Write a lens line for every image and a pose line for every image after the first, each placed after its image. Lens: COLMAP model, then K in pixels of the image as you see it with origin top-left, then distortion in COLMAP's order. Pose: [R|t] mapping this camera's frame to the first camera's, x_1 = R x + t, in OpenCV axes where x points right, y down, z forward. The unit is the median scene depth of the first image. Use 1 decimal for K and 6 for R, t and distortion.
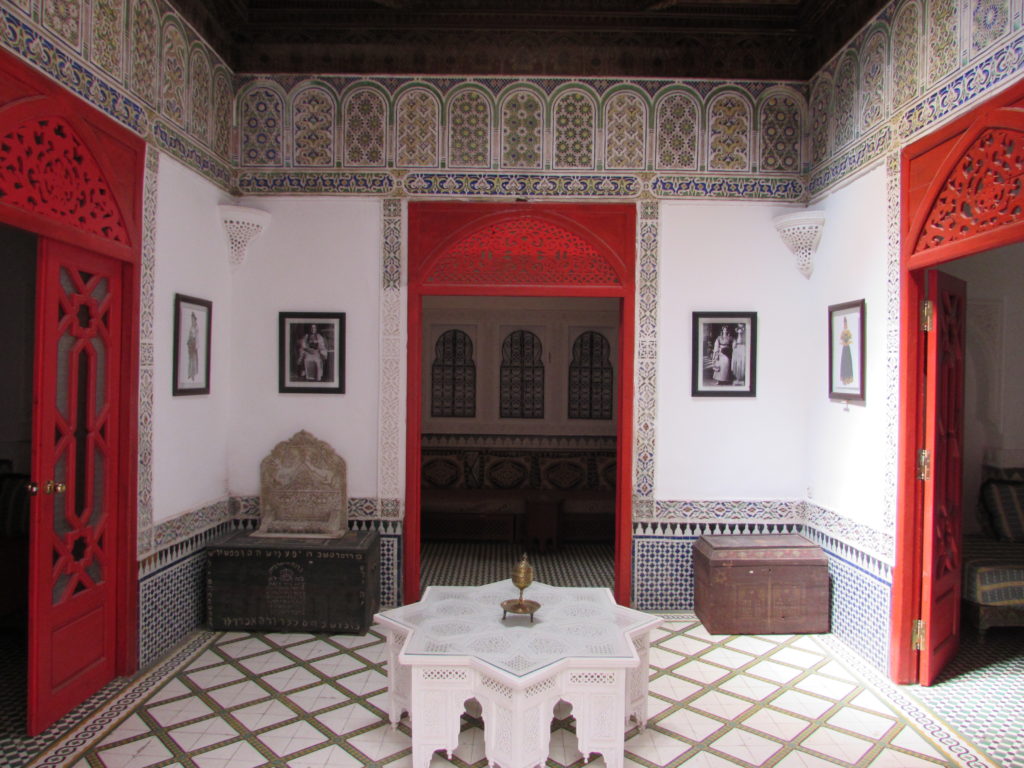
lens RADIAL K [[721.3, 0, 519.6], [0, 721.3, 385.8], [0, 0, 1]] dist [-0.032007, 0.019741]
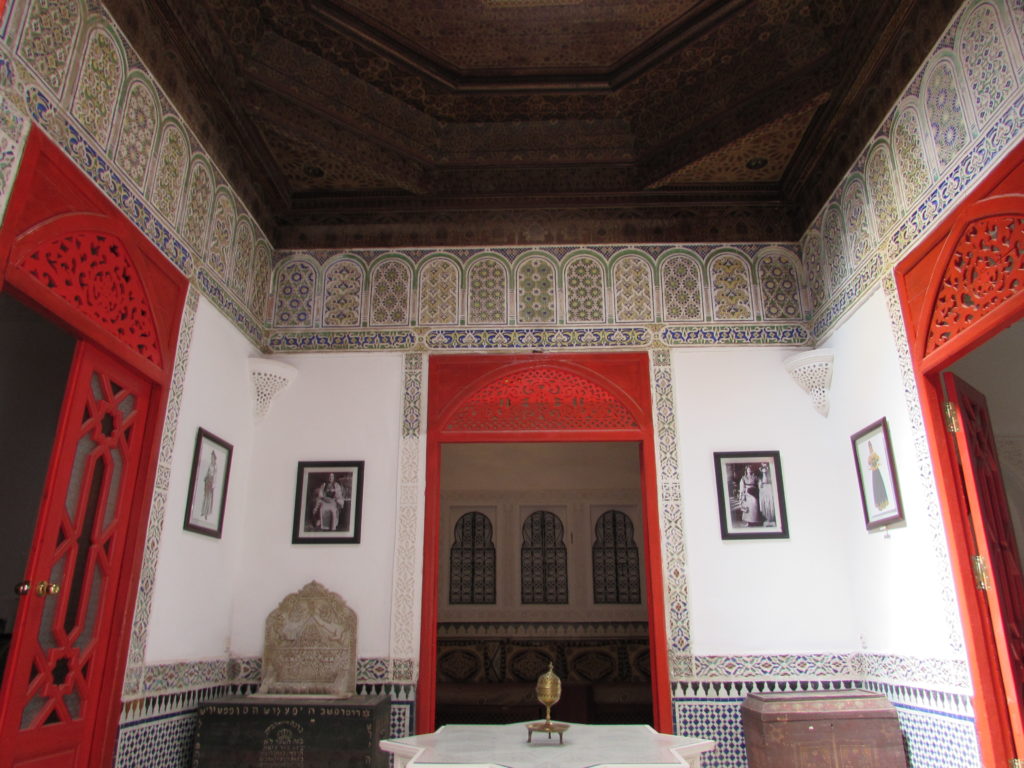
lens RADIAL K [[721.3, 0, 520.5], [0, 721.3, 380.8], [0, 0, 1]] dist [-0.032007, 0.019741]
pose [[0.999389, -0.027881, -0.021090, -0.001219], [0.019587, 0.946260, -0.322812, 0.120362], [0.028957, 0.322202, 0.946228, 0.025153]]
